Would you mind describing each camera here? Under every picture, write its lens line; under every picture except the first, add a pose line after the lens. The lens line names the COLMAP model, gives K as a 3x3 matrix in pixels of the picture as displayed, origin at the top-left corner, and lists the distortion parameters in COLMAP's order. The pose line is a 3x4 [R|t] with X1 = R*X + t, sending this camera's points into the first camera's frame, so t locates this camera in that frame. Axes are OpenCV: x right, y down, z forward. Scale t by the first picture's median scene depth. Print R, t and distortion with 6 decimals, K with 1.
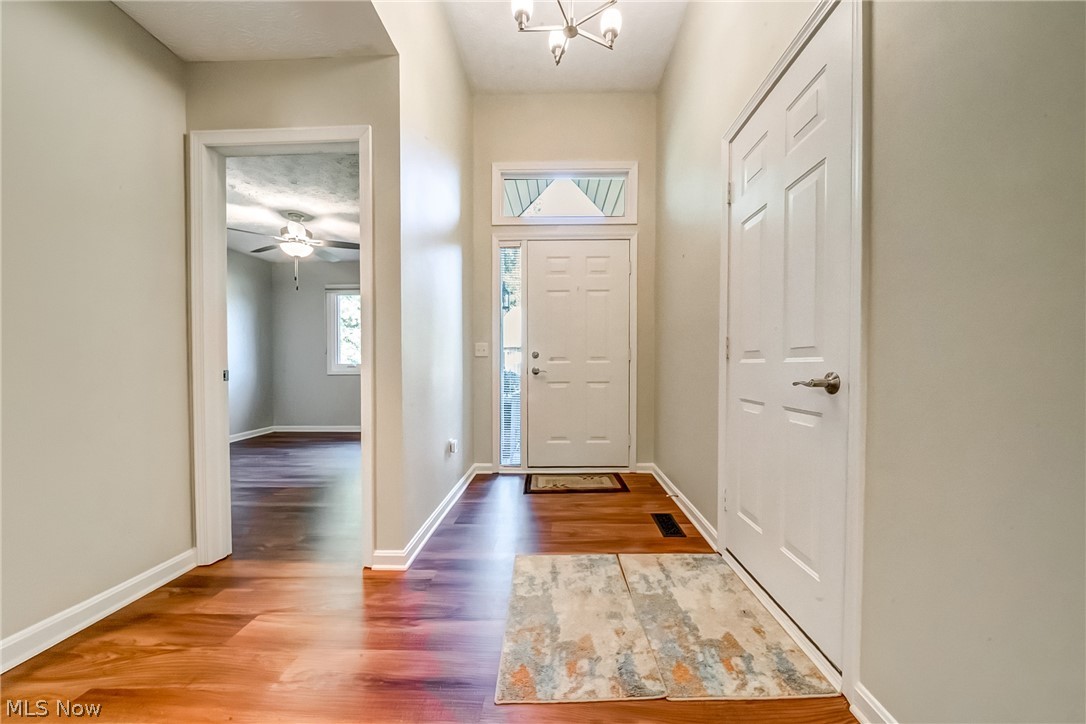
lens RADIAL K [[387.2, 0, 542.7], [0, 387.2, 368.1], [0, 0, 1]] dist [-0.011515, 0.000218]
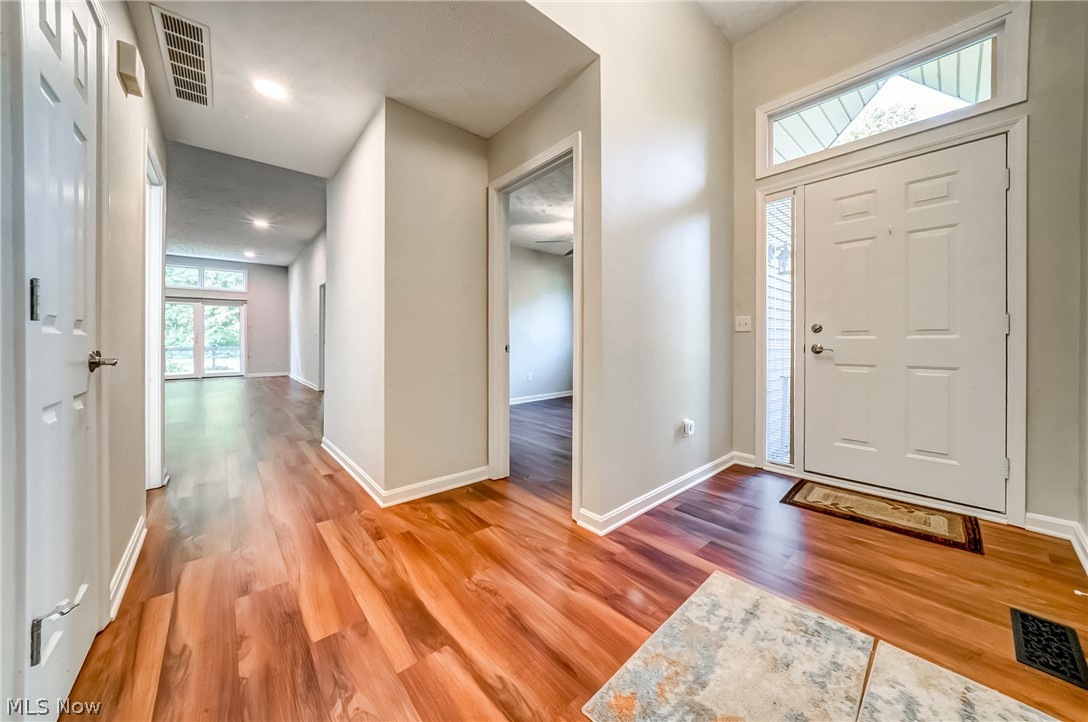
lens RADIAL K [[368.4, 0, 558.4], [0, 368.4, 338.6], [0, 0, 1]] dist [-0.011897, 0.000185]
pose [[0.683733, -0.002791, -0.729727, 0.298677], [-0.006902, 0.999923, -0.010292, -0.004252], [0.729699, 0.012073, 0.683662, 0.222179]]
